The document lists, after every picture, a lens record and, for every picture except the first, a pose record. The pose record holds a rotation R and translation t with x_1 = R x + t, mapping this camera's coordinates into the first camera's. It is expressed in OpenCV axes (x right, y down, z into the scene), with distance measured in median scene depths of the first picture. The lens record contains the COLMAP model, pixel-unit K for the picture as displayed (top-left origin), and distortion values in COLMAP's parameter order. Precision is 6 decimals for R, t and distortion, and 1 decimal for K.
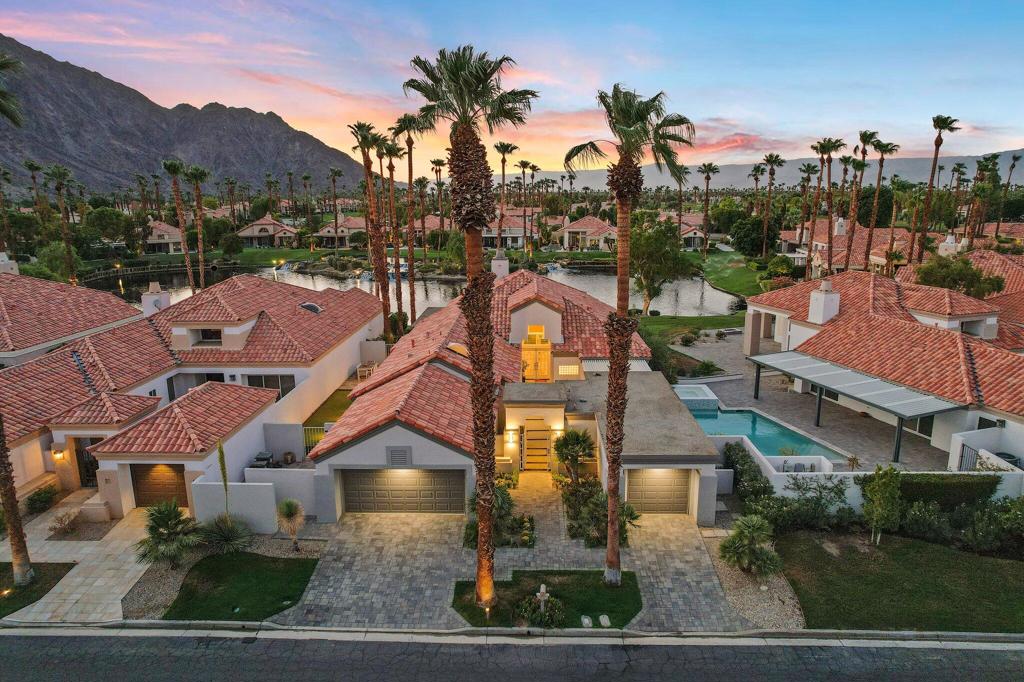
lens RADIAL K [[651.6, 0, 517.9], [0, 651.6, 342.2], [0, 0, 1]] dist [-0.059332, 0.046325]
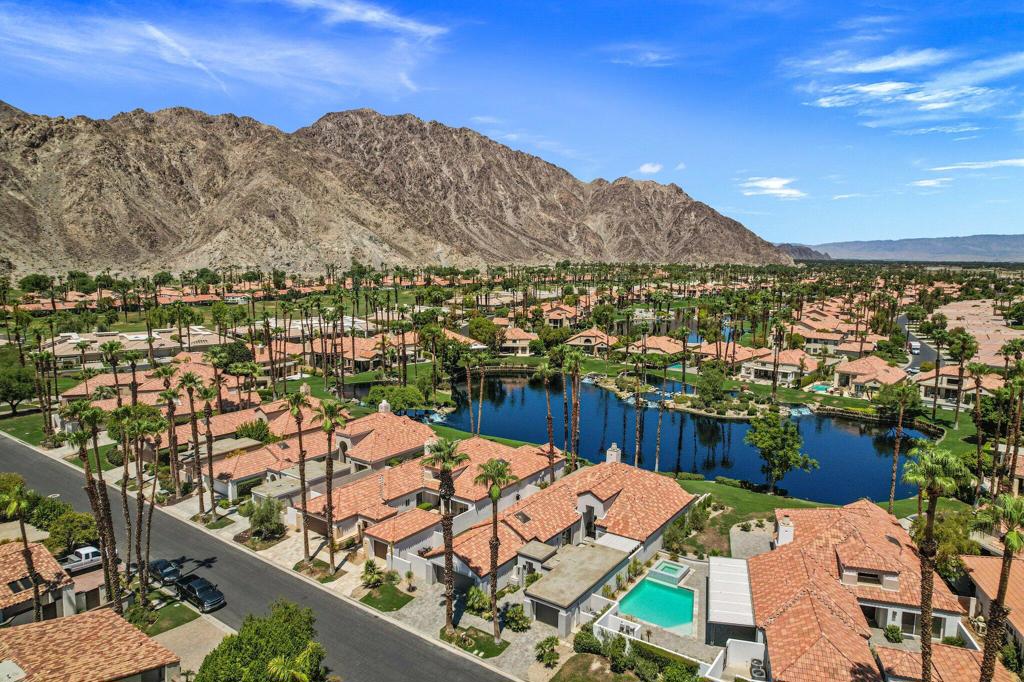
lens RADIAL K [[651.6, 0, 504.3], [0, 651.6, 338.8], [0, 0, 1]] dist [-0.059332, 0.046325]
pose [[0.821670, 0.085544, -0.563507, 1.169912], [-0.138929, 0.988912, -0.052454, -0.521607], [0.552772, 0.121387, 0.824444, -0.919639]]
